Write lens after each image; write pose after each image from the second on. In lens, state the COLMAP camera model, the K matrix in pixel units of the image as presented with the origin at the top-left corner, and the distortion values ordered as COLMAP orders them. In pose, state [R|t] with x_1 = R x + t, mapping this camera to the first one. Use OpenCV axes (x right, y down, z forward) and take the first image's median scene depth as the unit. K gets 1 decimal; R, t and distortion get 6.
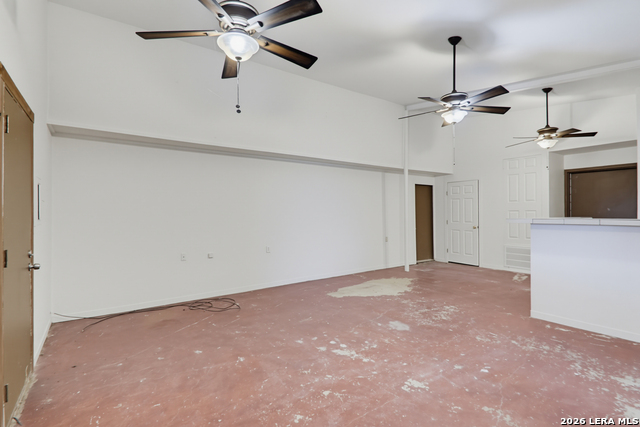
lens RADIAL K [[312.9, 0, 327.0], [0, 312.9, 209.0], [0, 0, 1]] dist [0.035632, -0.019570]
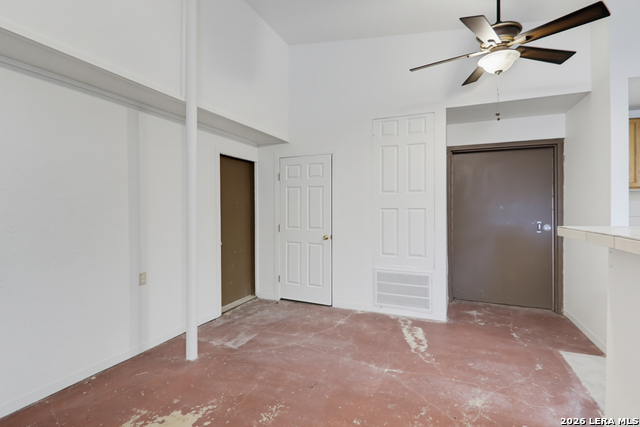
lens RADIAL K [[312.9, 0, 327.0], [0, 312.9, 209.0], [0, 0, 1]] dist [0.035632, -0.019570]
pose [[0.846143, 0.003687, 0.532943, 0.335957], [-0.009905, 0.999912, 0.008809, 0.004534], [-0.532863, -0.012733, 0.846105, 1.032870]]
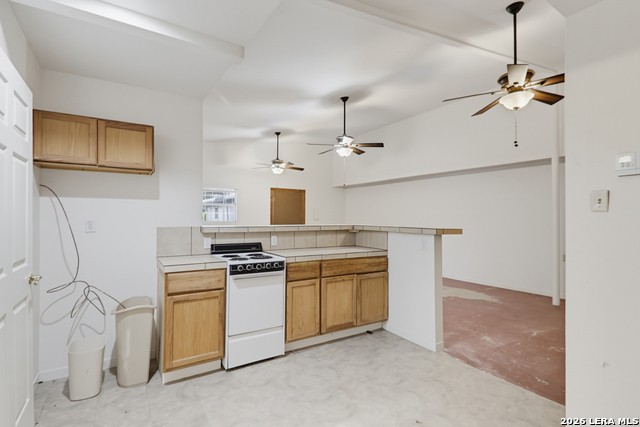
lens RADIAL K [[312.9, 0, 327.0], [0, 312.9, 209.0], [0, 0, 1]] dist [0.035632, -0.019570]
pose [[-0.033284, -0.021321, -0.999218, 1.781098], [0.007029, 0.999743, -0.021566, -0.003091], [0.999421, -0.007741, -0.033126, 0.939123]]
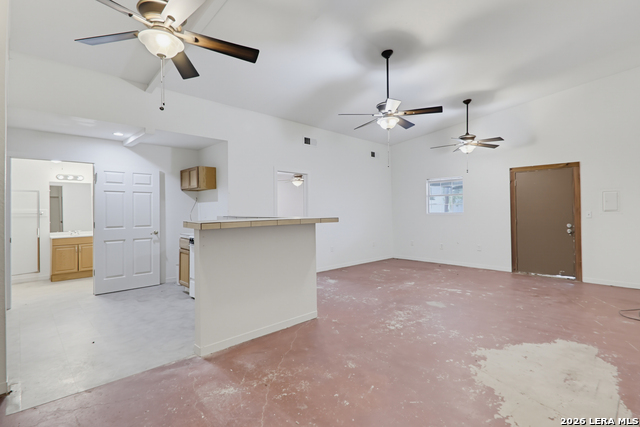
lens RADIAL K [[312.9, 0, 327.0], [0, 312.9, 209.0], [0, 0, 1]] dist [0.035632, -0.019570]
pose [[-0.988033, 0.013567, -0.153644, 0.763720], [0.015513, 0.999814, -0.011478, 0.015074], [0.153460, -0.013724, -0.988060, 1.985830]]
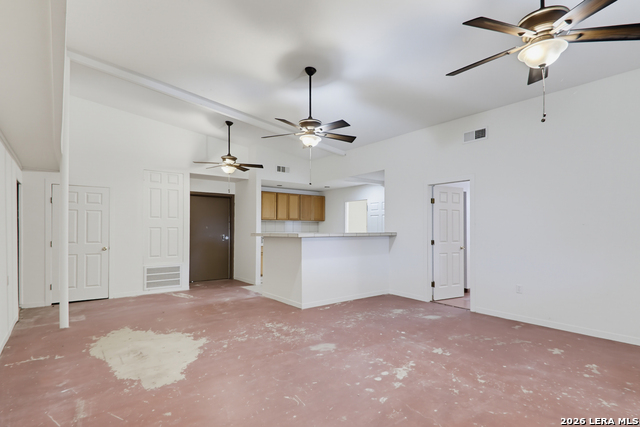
lens RADIAL K [[329.0, 0, 324.8], [0, 329.0, 223.5], [0, 0, 1]] dist [0.004730, 0.000183]
pose [[-0.040554, 0.024438, 0.998878, -0.717905], [-0.009179, 0.999650, -0.024830, 0.022951], [-0.999135, -0.010176, -0.040316, 0.972030]]
